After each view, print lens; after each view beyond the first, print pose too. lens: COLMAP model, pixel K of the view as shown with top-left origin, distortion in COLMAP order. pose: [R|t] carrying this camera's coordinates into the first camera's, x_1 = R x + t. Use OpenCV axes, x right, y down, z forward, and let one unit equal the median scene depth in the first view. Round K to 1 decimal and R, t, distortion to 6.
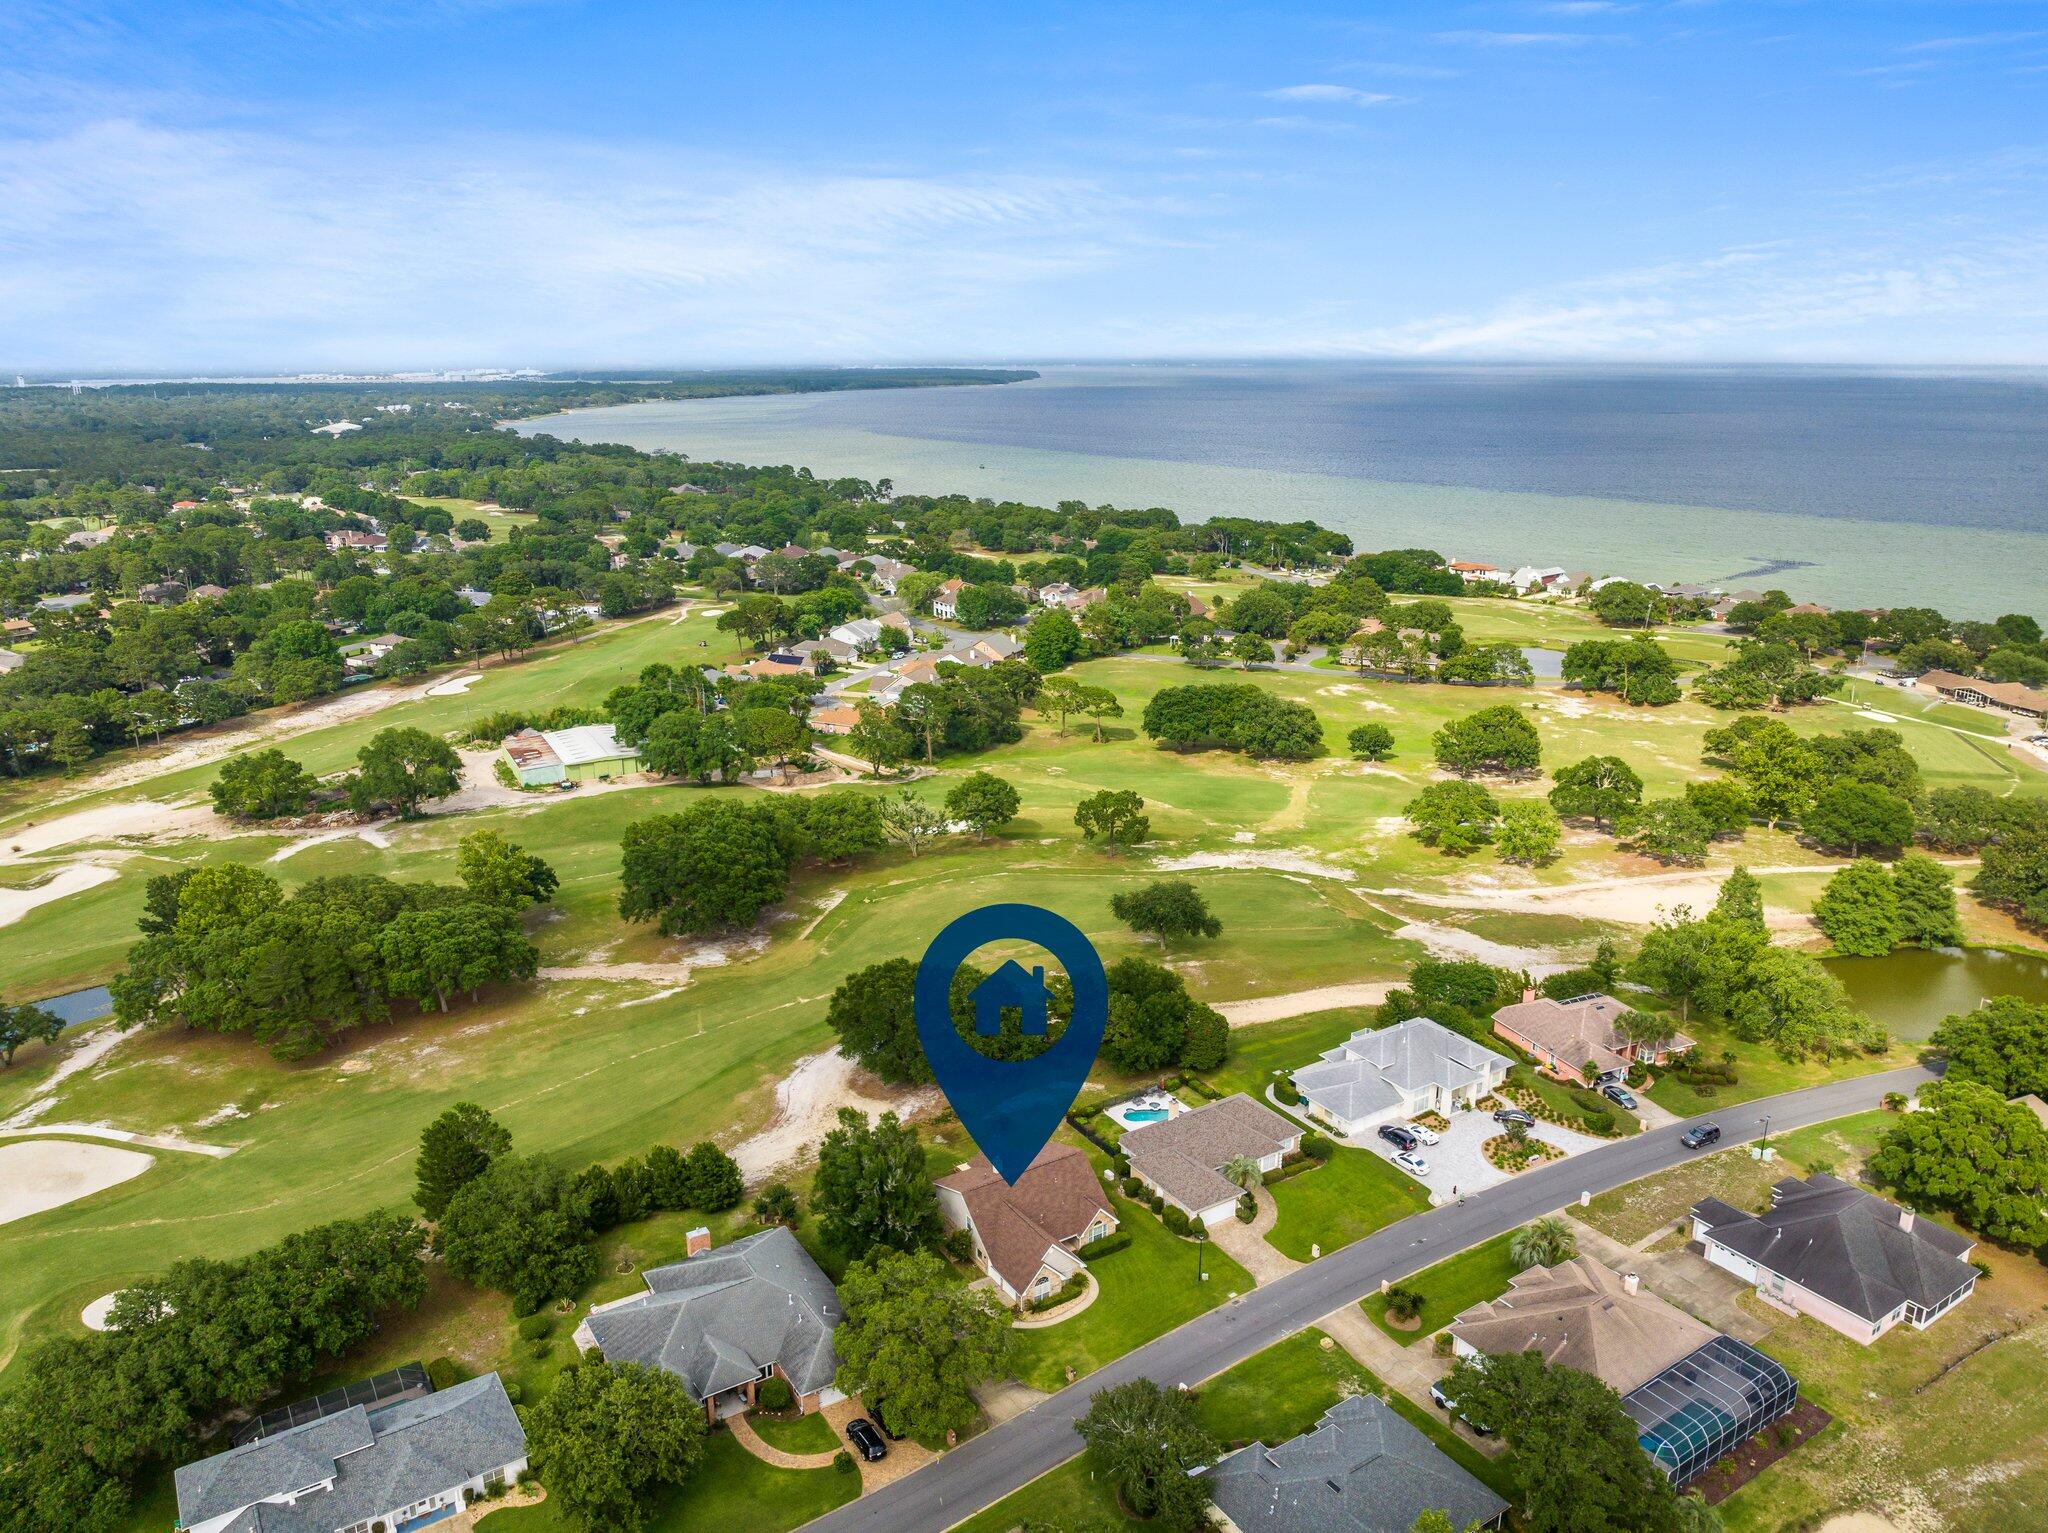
lens RADIAL K [[1419.4, 0, 1025.0], [0, 1419.4, 773.4], [0, 0, 1]] dist [-0.030135, -0.002136]
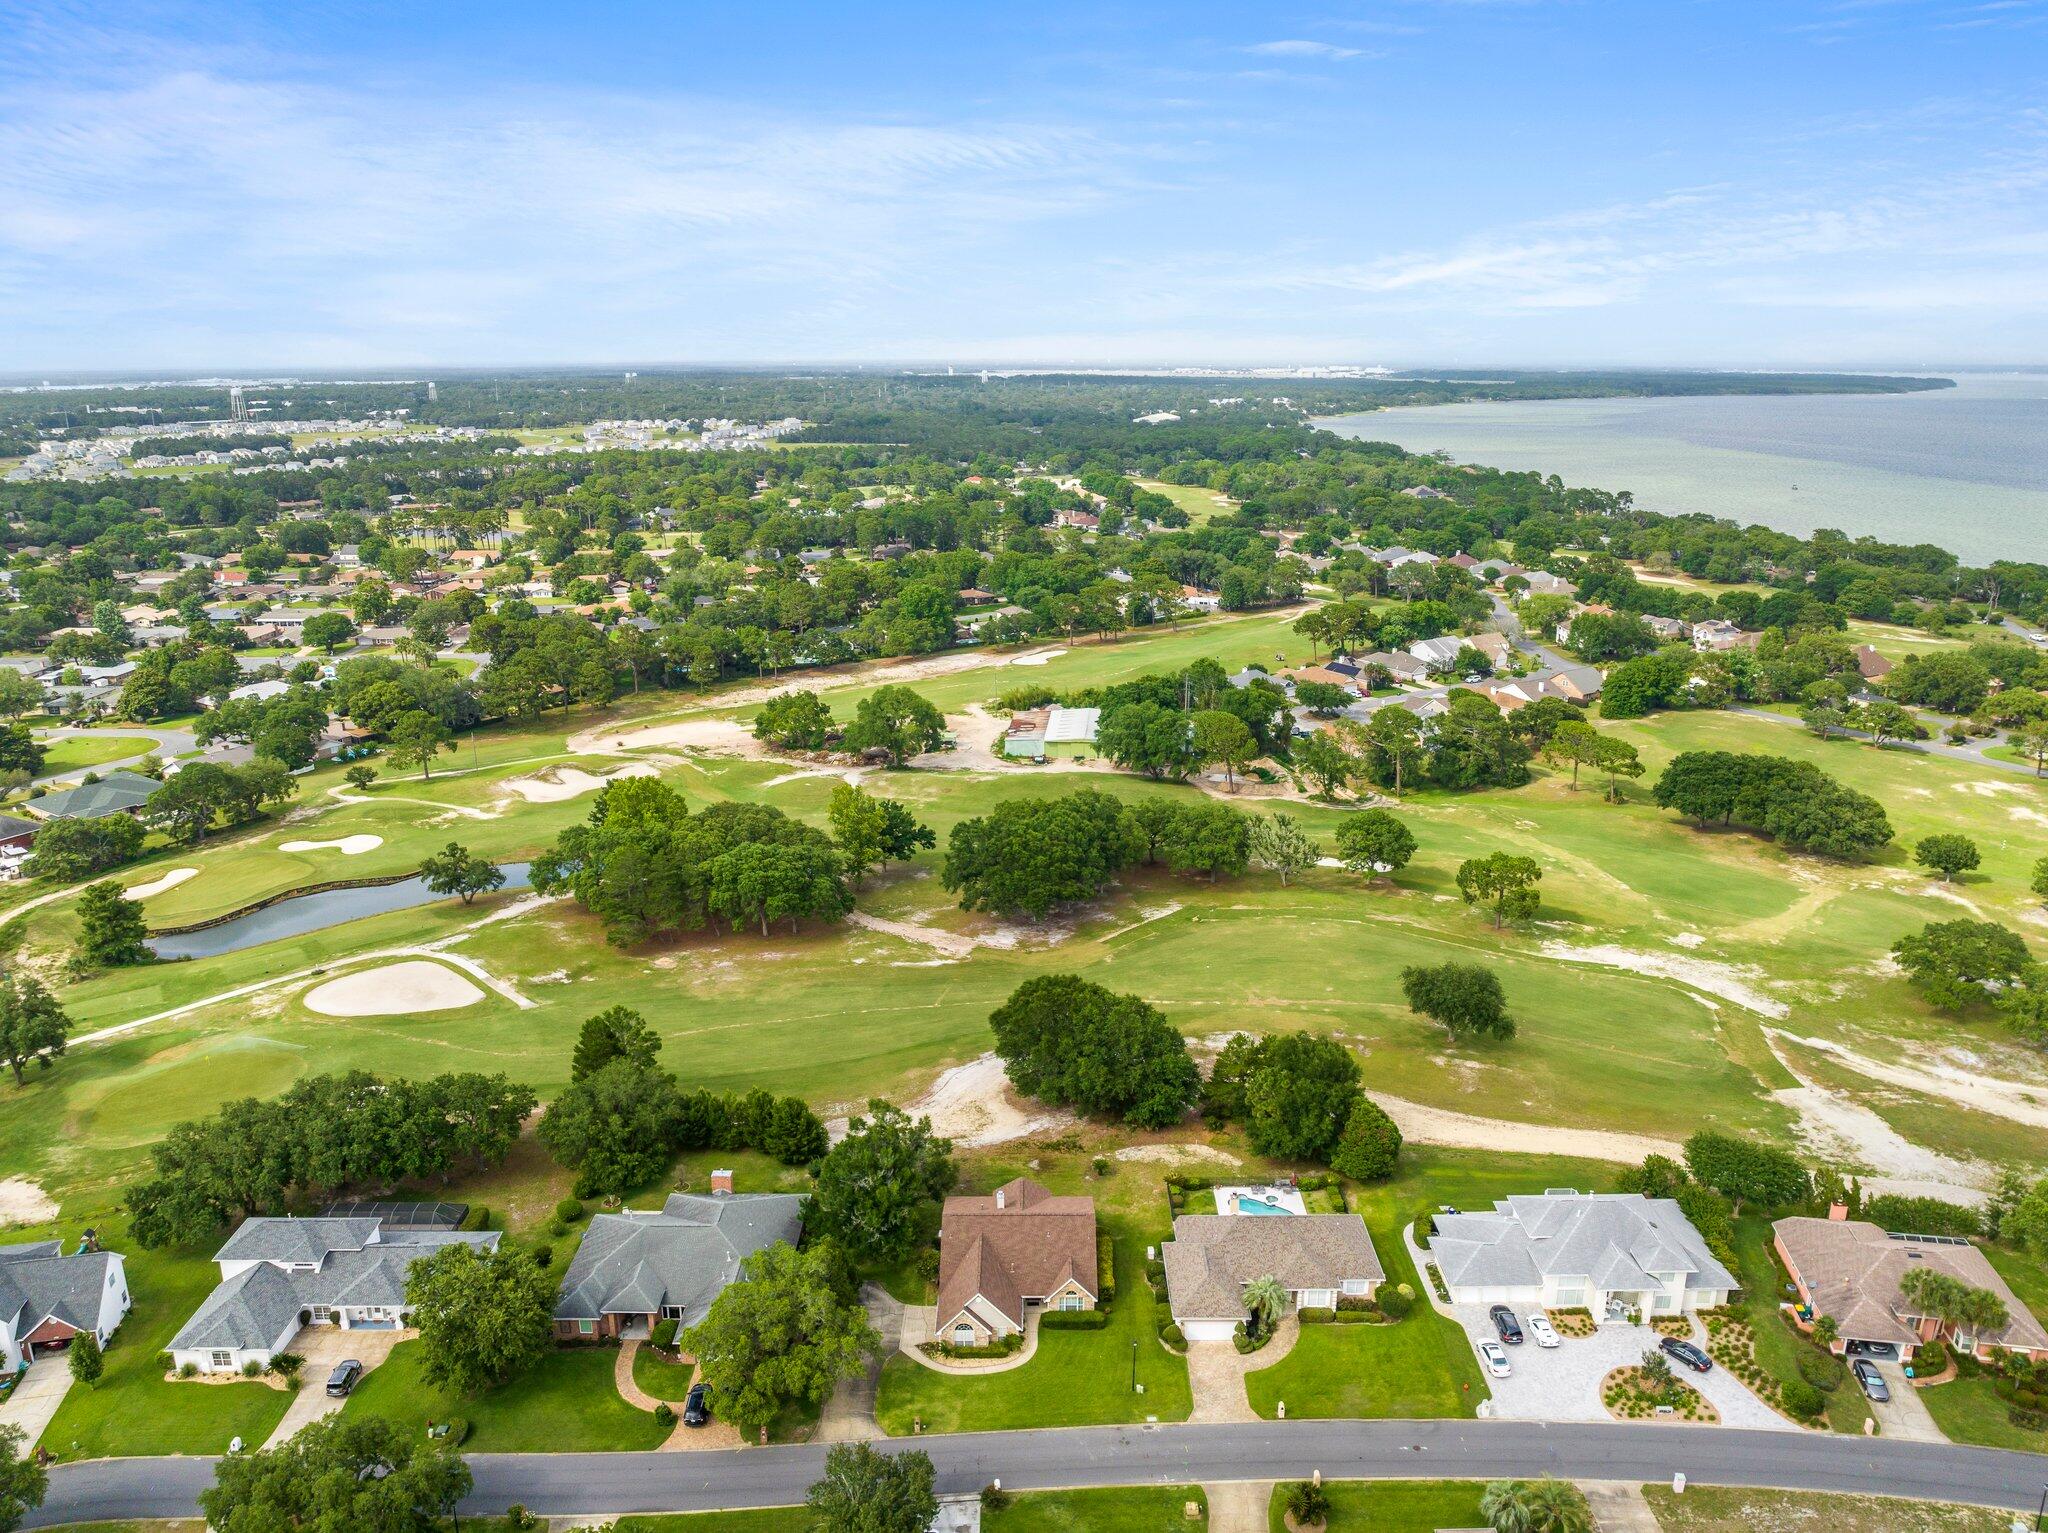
lens RADIAL K [[1429.5, 0, 1024.4], [0, 1429.5, 761.0], [0, 0, 1]] dist [-0.037643, 0.004895]
pose [[0.846100, 0.145861, -0.512678, 0.234984], [-0.150558, 0.988062, 0.032637, -0.026345], [0.511319, 0.049574, 0.857960, 0.089552]]
